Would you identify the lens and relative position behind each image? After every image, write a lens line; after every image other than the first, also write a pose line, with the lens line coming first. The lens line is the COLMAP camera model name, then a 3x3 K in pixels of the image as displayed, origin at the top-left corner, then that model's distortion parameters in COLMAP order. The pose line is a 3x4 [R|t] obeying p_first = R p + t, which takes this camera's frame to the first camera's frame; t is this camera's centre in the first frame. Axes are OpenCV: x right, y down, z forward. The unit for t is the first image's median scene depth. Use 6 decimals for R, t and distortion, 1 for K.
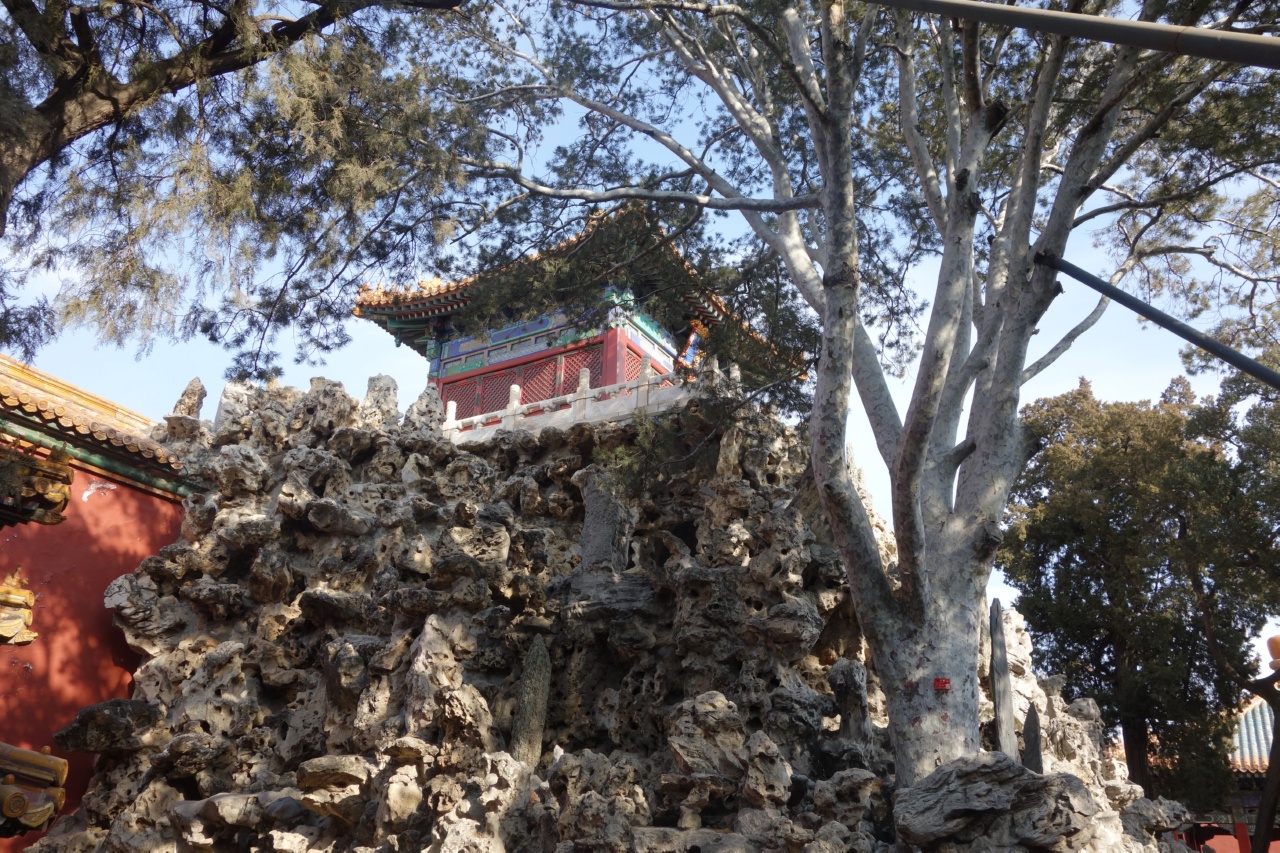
lens RADIAL K [[1010.3, 0, 638.0], [0, 1010.3, 427.2], [0, 0, 1]] dist [-0.002363, -0.013023]
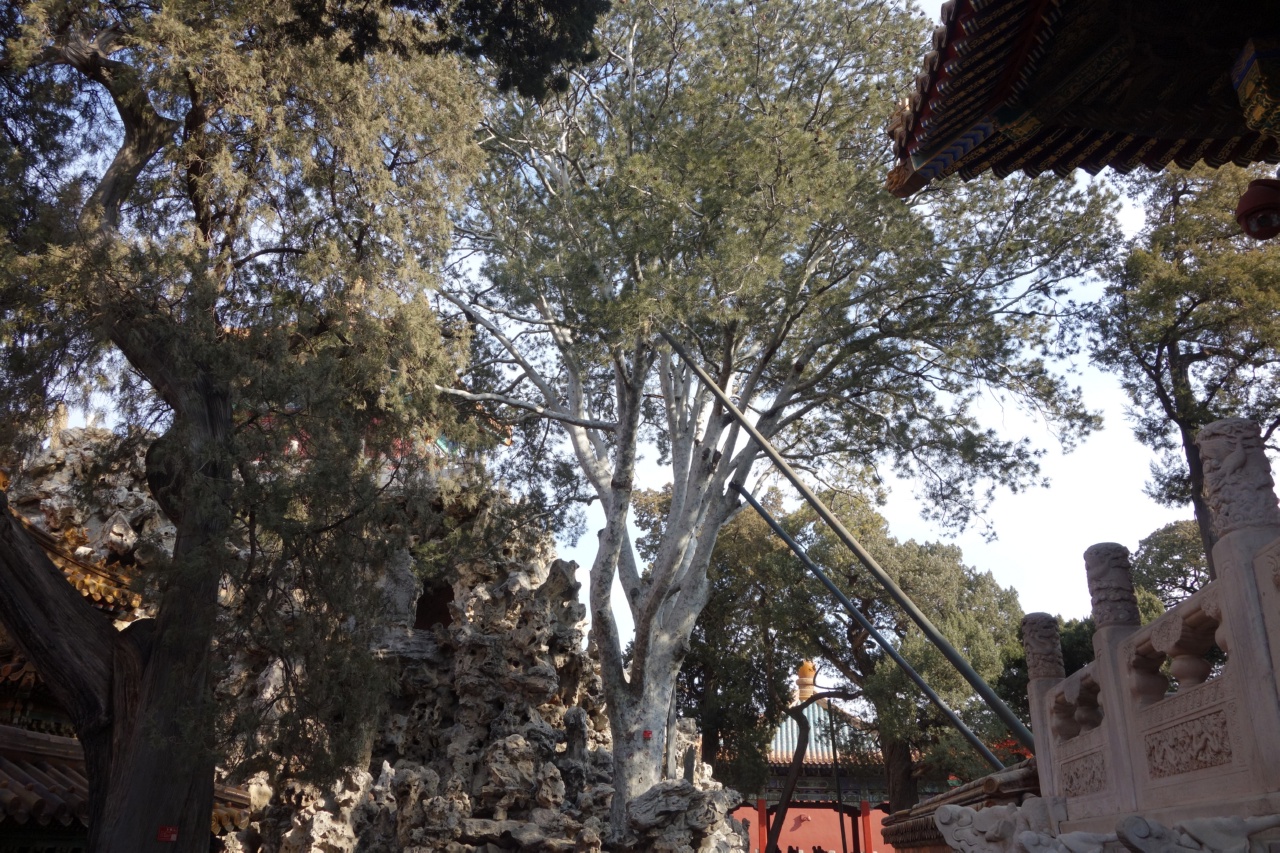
lens RADIAL K [[1010.3, 0, 642.0], [0, 1010.3, 425.6], [0, 0, 1]] dist [-0.002363, -0.013023]
pose [[0.915476, 0.137999, 0.377968, -0.344969], [-0.149702, 0.988730, 0.001602, -0.213591], [-0.373487, -0.058050, 0.925817, -0.445377]]
